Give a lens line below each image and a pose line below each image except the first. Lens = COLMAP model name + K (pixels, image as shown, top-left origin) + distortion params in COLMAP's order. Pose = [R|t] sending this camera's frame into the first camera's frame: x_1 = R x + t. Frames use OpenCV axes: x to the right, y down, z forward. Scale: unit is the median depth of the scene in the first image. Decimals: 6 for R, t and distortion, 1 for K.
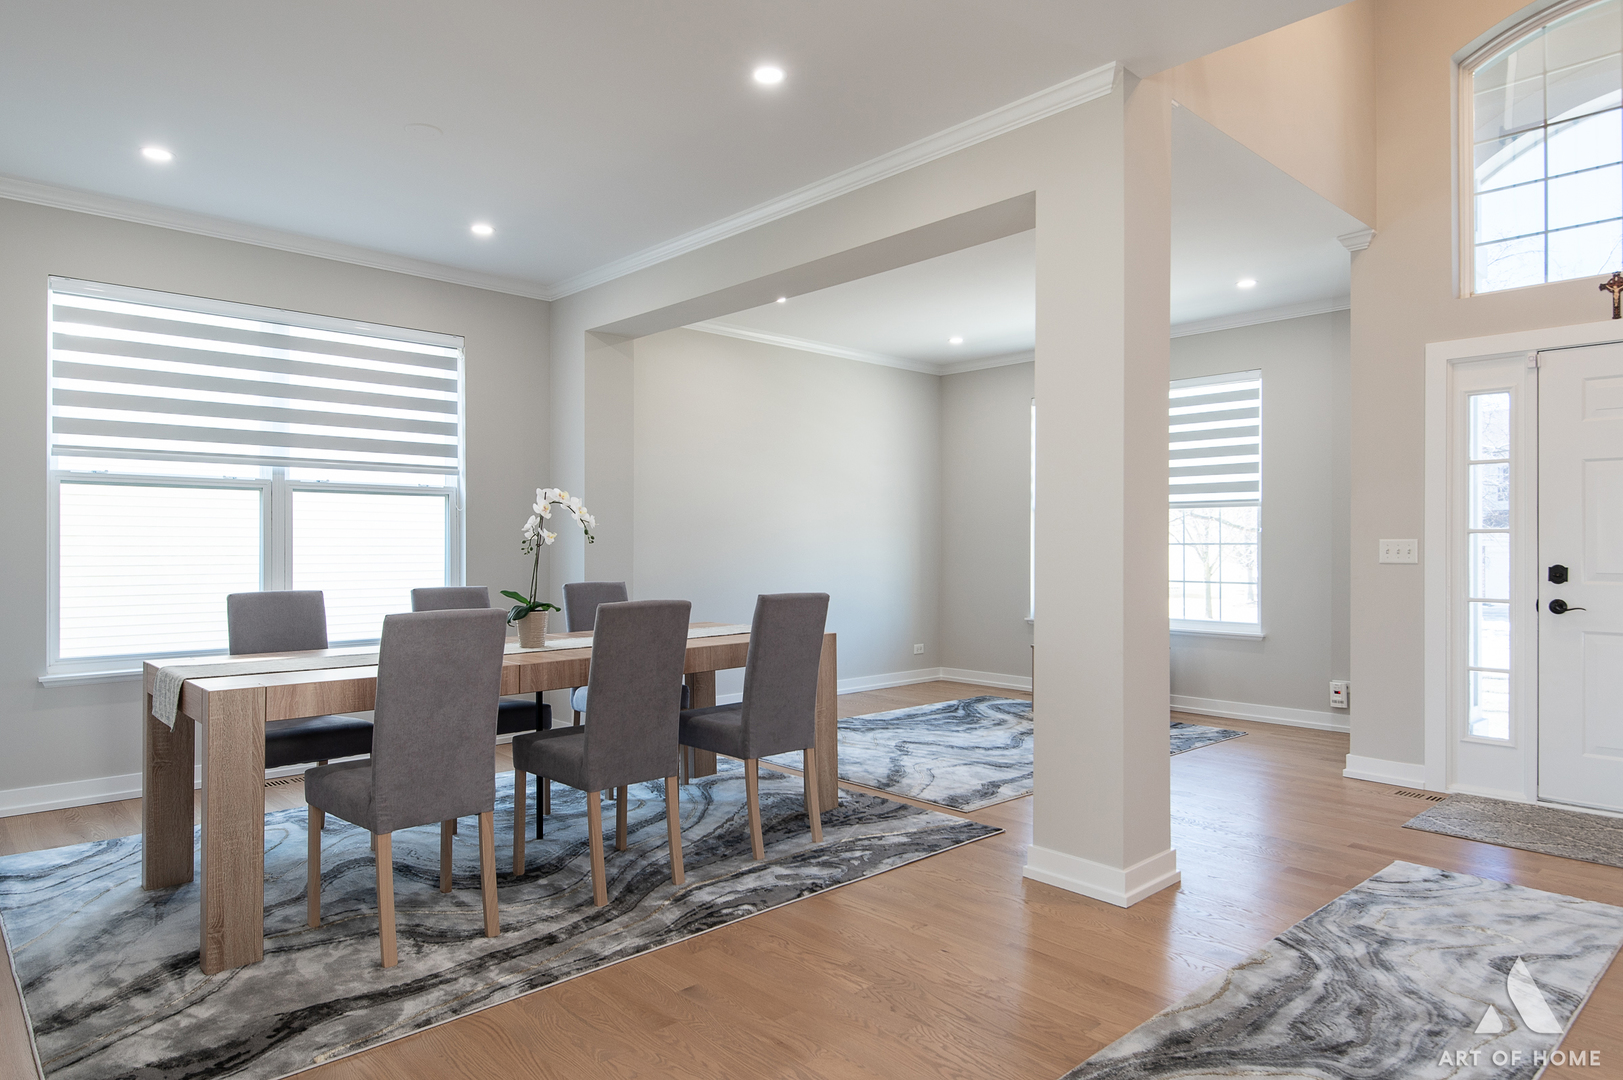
lens RADIAL K [[980.8, 0, 813.4], [0, 980.8, 536.1], [0, 0, 1]] dist [0.027366, -0.017083]
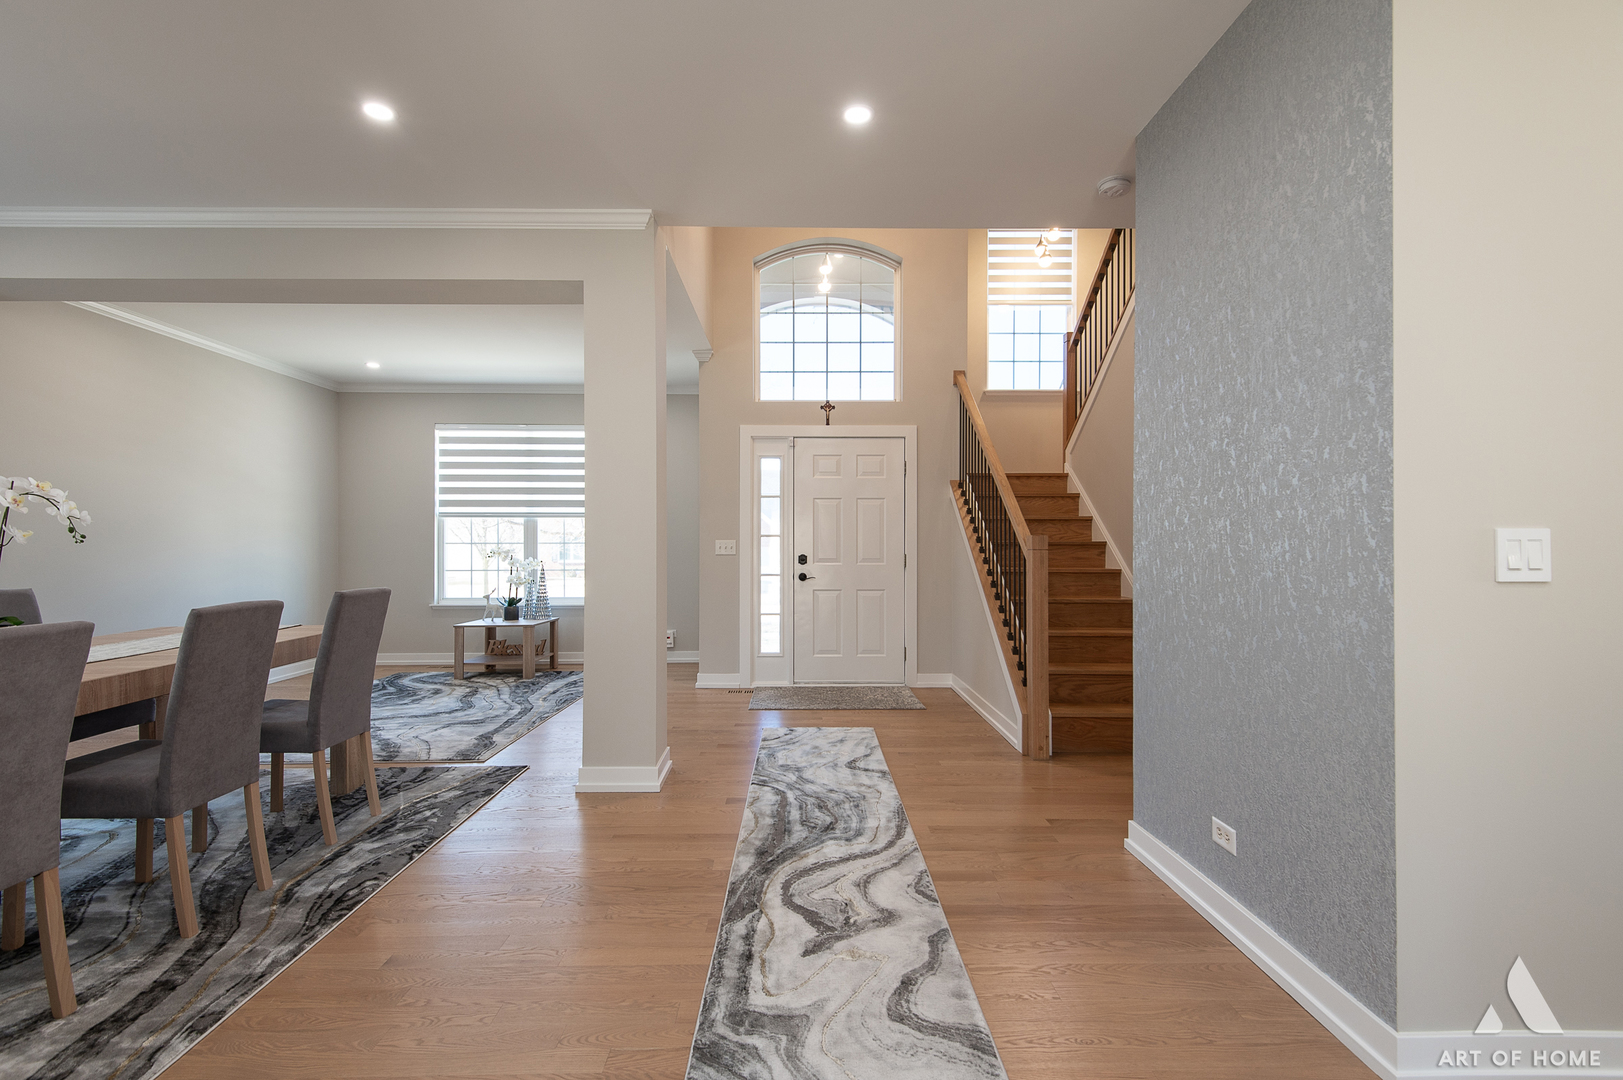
lens RADIAL K [[731.1, 0, 818.5], [0, 731.1, 538.5], [0, 0, 1]] dist [0.004876, -0.003042]
pose [[0.662285, 0.004197, 0.749241, -0.296659], [-0.005336, 0.999985, -0.000885, 0.000708], [-0.749233, -0.003412, 0.662297, 0.093754]]
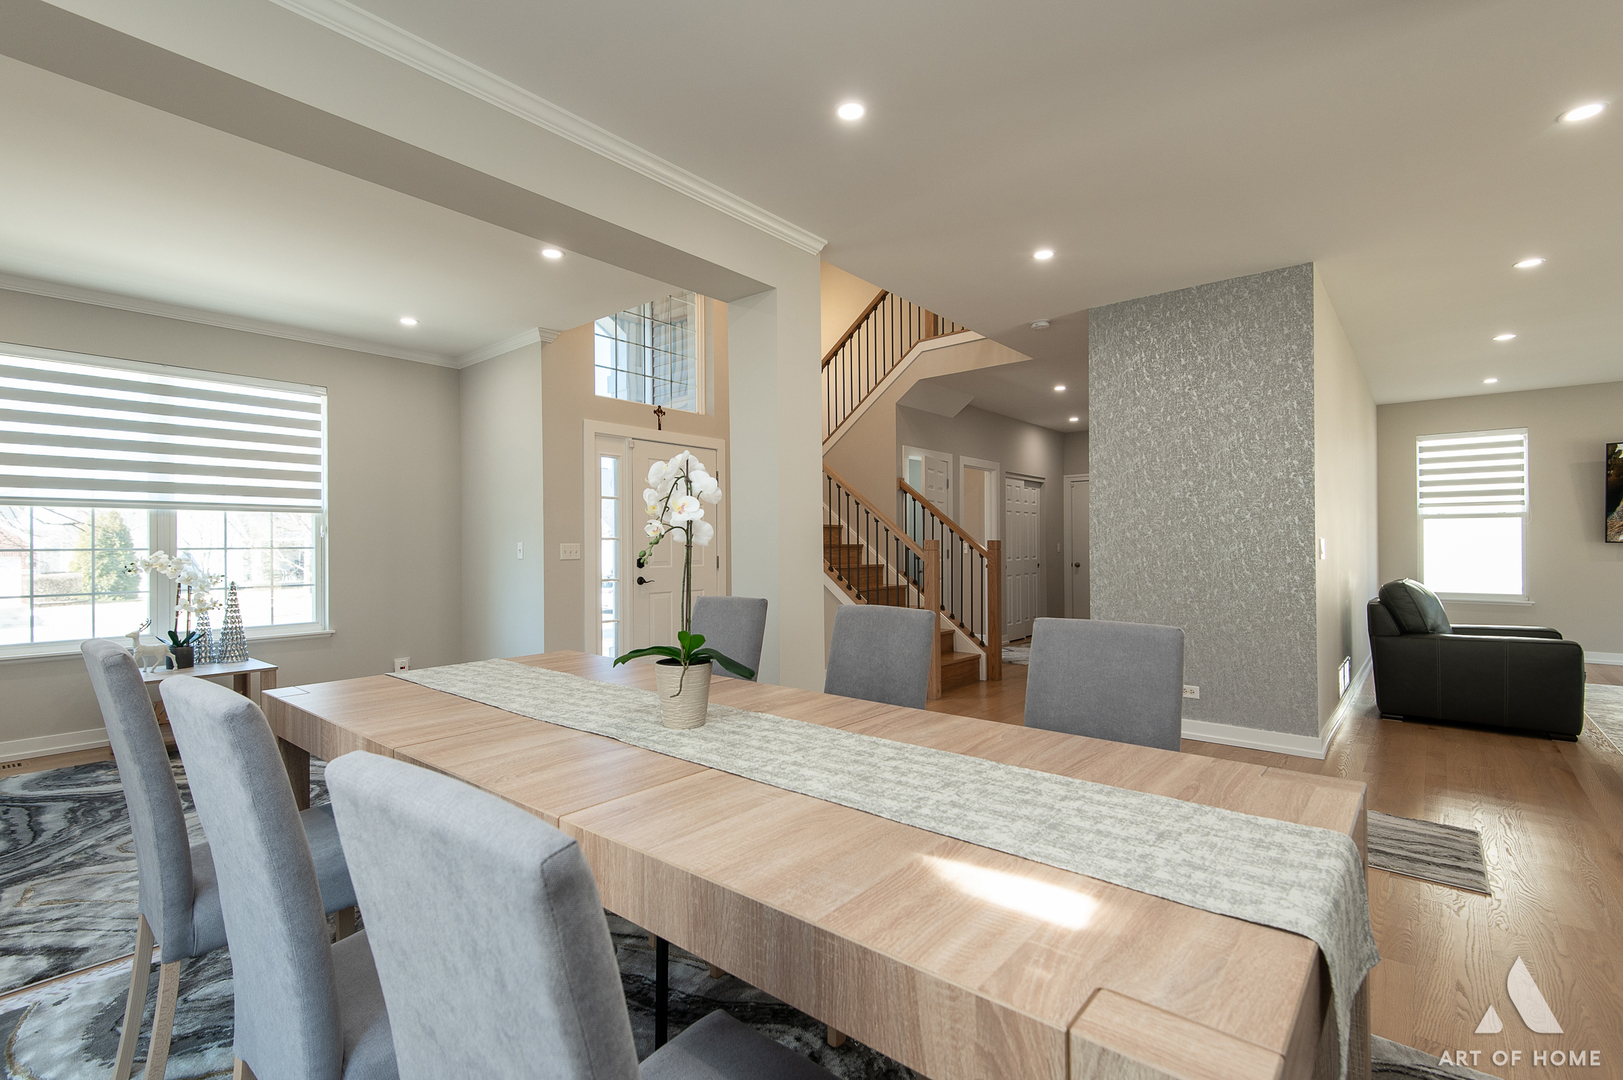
lens RADIAL K [[731.1, 0, 808.1], [0, 731.1, 541.4], [0, 0, 1]] dist [0.004876, -0.003042]
pose [[-0.126485, 0.004204, 0.991960, -0.746341], [-0.003594, 0.999983, -0.004696, 0.004514], [-0.991962, -0.004159, -0.126467, 1.036795]]
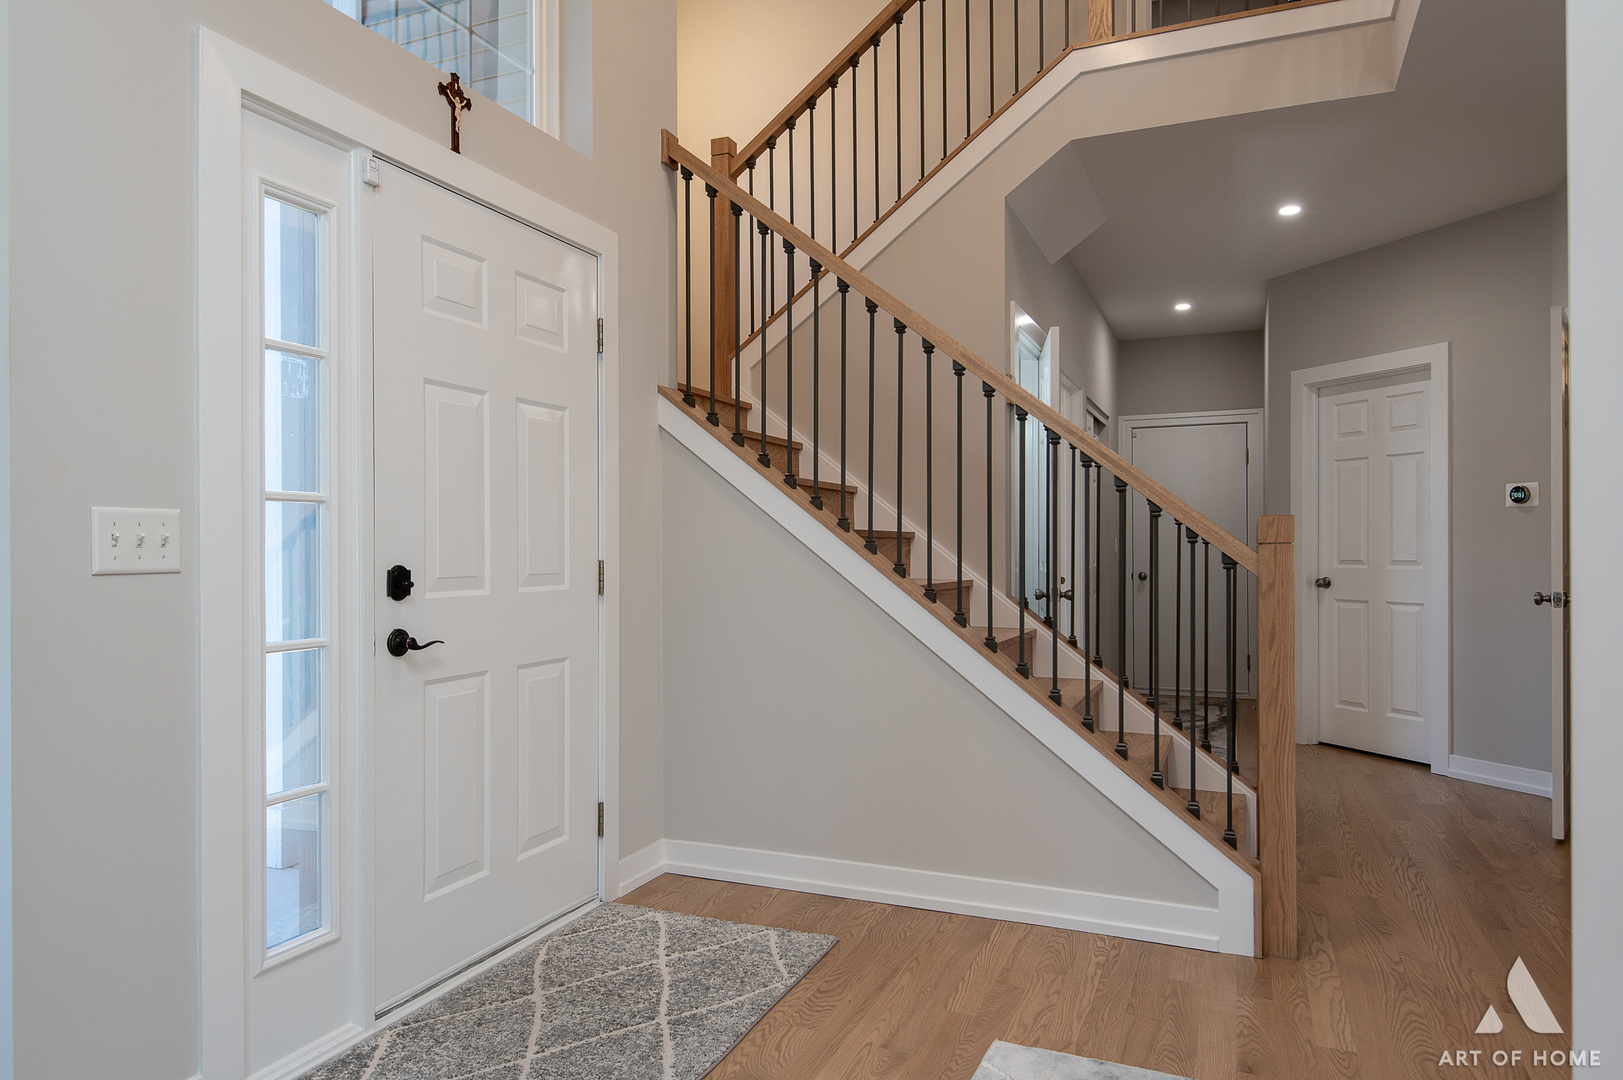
lens RADIAL K [[1022.9, 0, 819.4], [0, 1022.9, 546.9], [0, 0, 1]] dist [-0.007332, -0.001070]
pose [[-0.429872, -0.000893, 0.902889, 0.183308], [-0.005521, 0.999983, -0.001640, 0.022441], [-0.902873, -0.005690, -0.429870, 1.238335]]
